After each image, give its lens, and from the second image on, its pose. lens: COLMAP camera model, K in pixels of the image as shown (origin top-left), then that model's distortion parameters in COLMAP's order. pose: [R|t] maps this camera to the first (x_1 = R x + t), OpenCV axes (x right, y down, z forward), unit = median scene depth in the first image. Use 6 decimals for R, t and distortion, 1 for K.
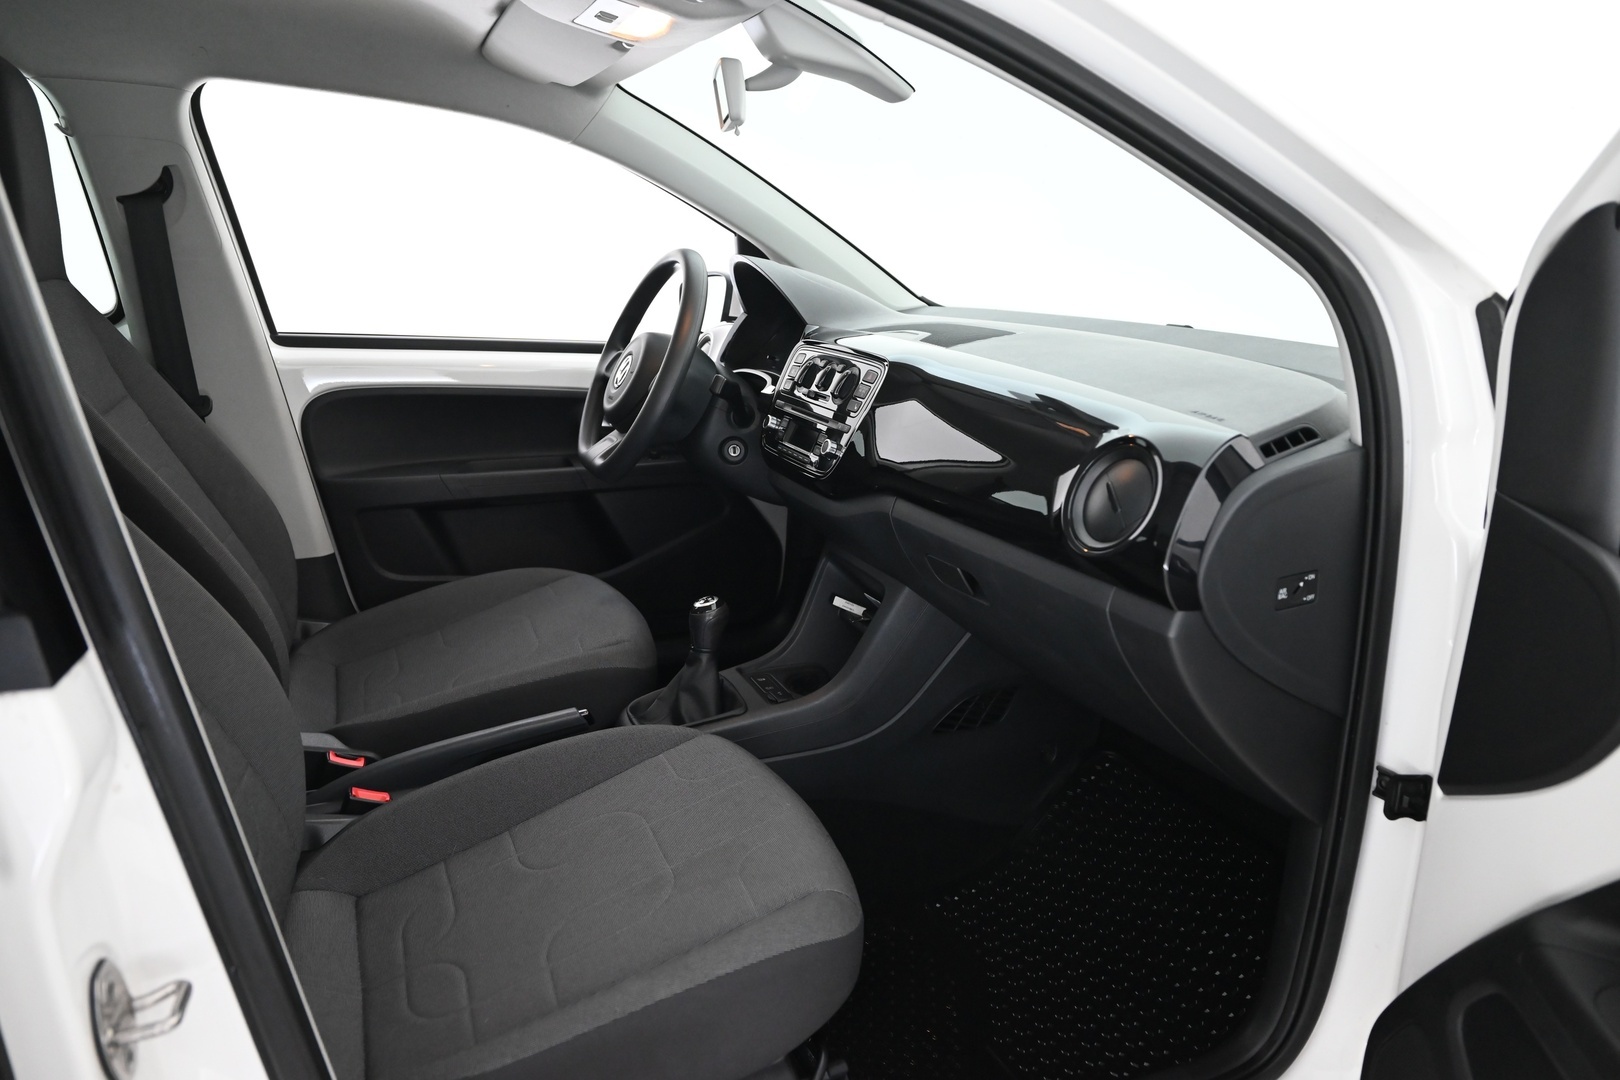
lens RADIAL K [[1126.3, 0, 810.2], [0, 1126.3, 560.9], [0, 0, 1]] dist [0.047284, 0.000301]
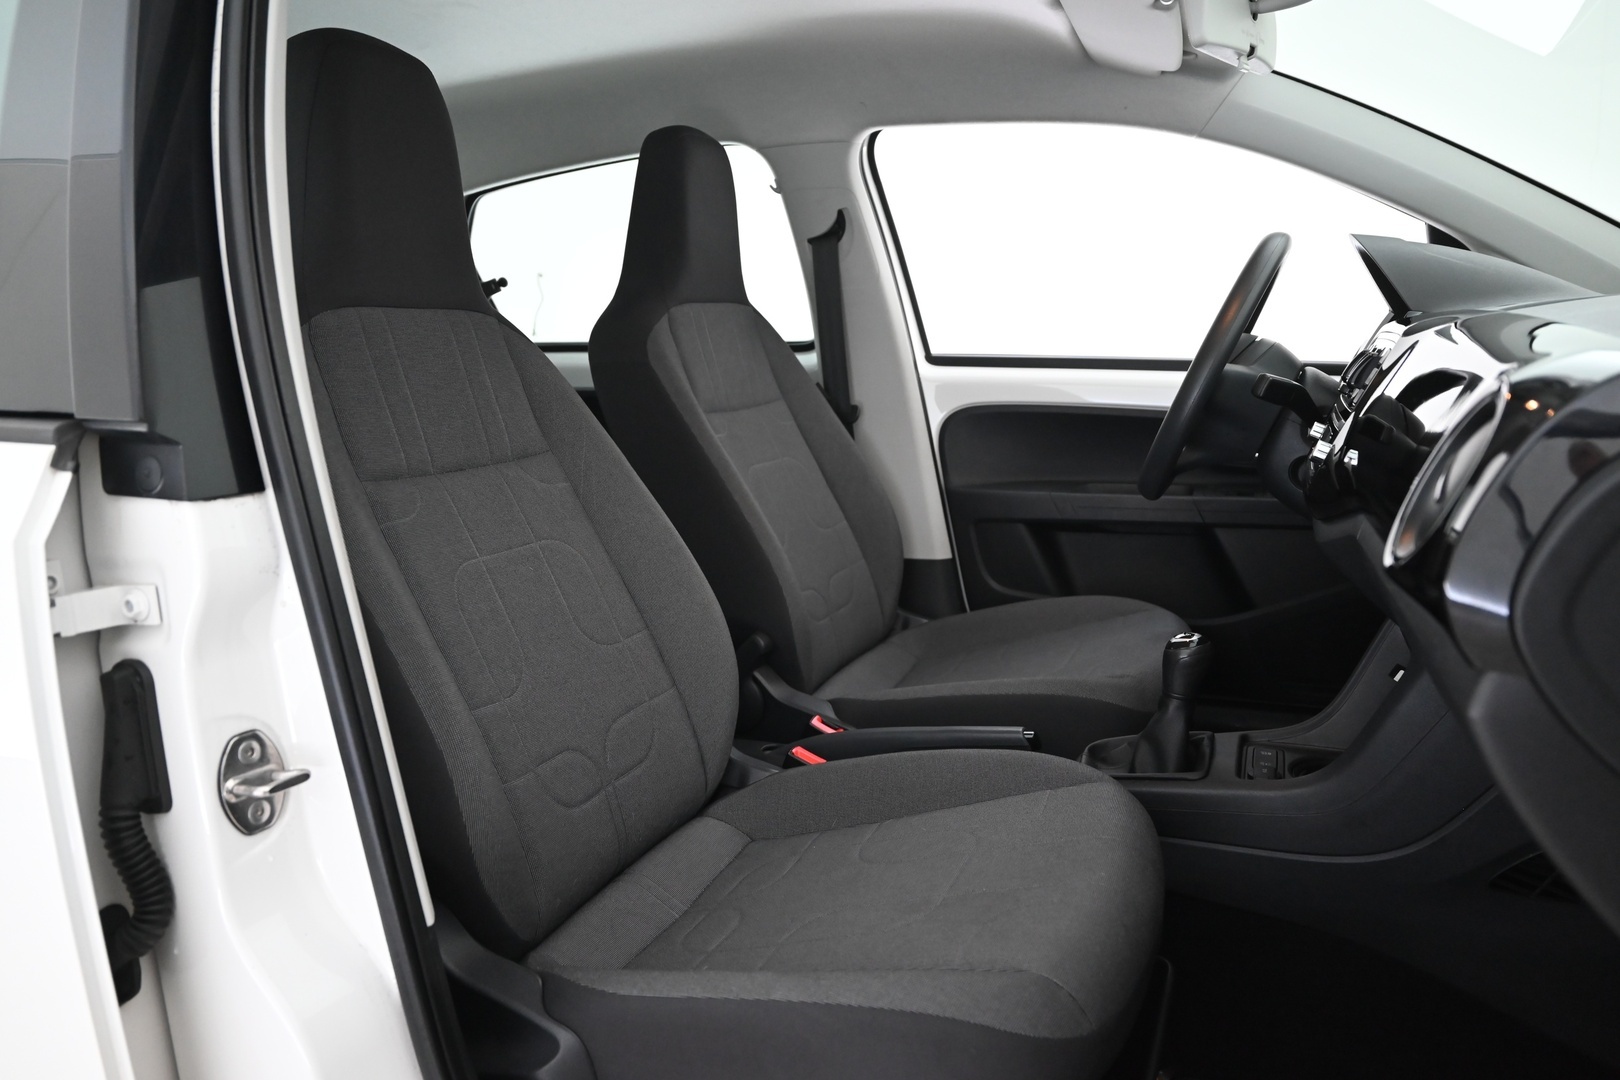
lens RADIAL K [[1112.7, 0, 805.7], [0, 1112.7, 558.5], [0, 0, 1]] dist [0.011895, 0.001725]
pose [[0.700922, 0.107169, -0.705141, 0.259600], [-0.156560, 0.987653, -0.005517, 0.024227], [0.695843, 0.114264, 0.709046, 0.196291]]
